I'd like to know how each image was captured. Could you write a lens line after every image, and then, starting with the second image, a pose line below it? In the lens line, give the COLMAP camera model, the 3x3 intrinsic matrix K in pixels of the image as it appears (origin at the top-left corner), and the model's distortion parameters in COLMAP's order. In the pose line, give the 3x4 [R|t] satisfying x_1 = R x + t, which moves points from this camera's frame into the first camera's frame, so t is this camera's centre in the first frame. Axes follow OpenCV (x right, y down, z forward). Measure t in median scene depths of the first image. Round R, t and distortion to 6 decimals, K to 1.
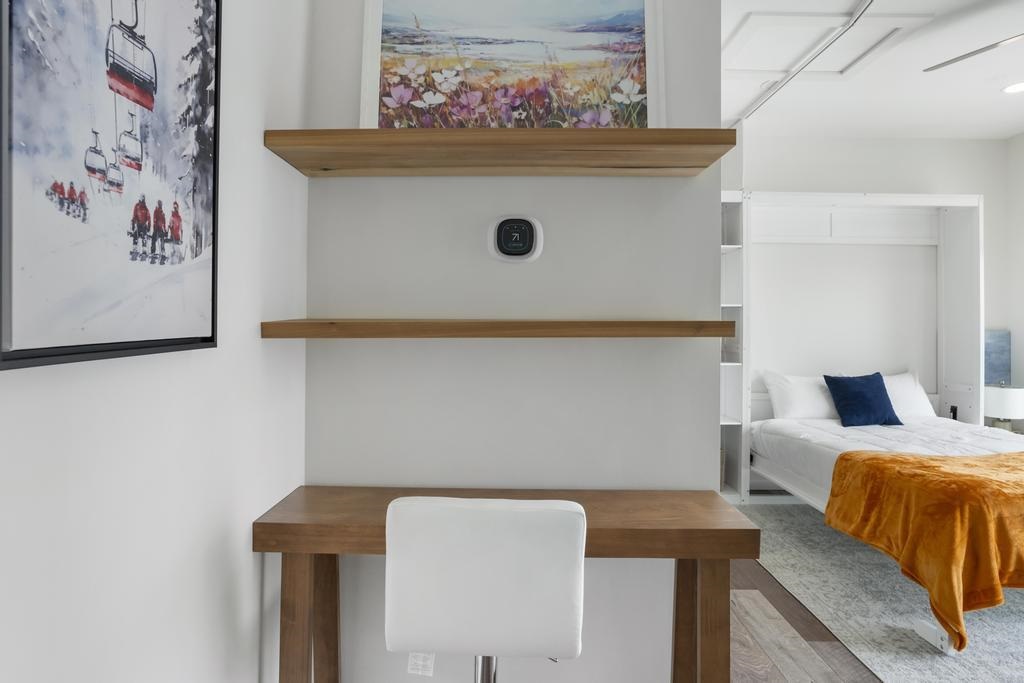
lens RADIAL K [[554.9, 0, 513.2], [0, 554.9, 319.8], [0, 0, 1]] dist [-0.044054, 0.020730]
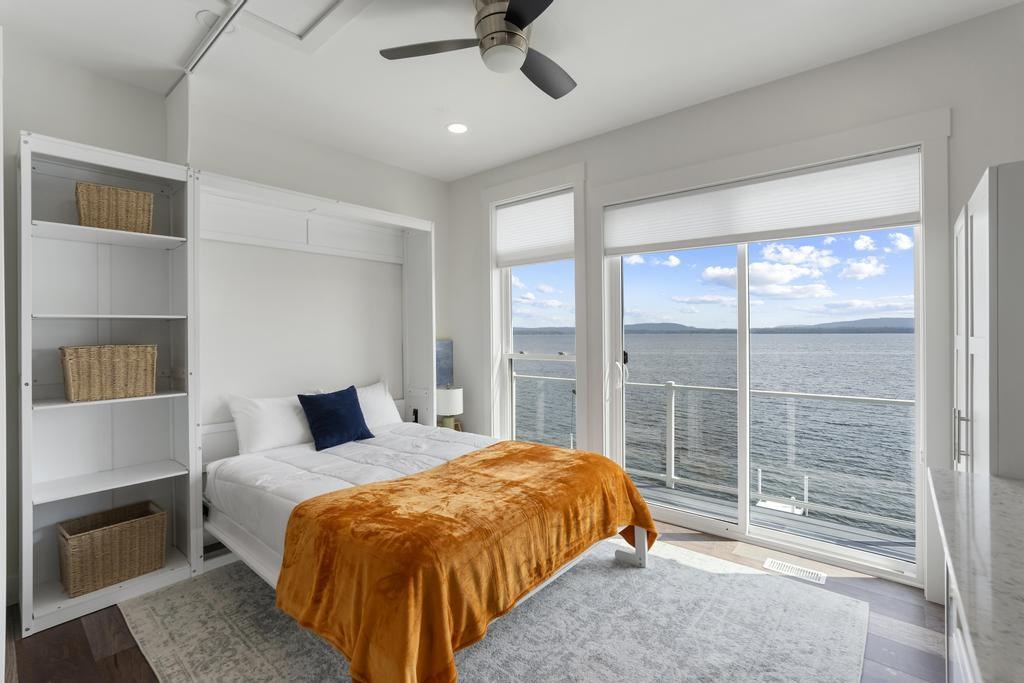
lens RADIAL K [[464.9, 0, 500.2], [0, 464.9, 340.1], [0, 0, 1]] dist [-0.047722, 0.027766]
pose [[0.660131, -0.025871, 0.750705, 0.311748], [0.006533, 0.999567, 0.028703, -0.012391], [-0.751122, -0.014043, 0.660014, 0.353292]]
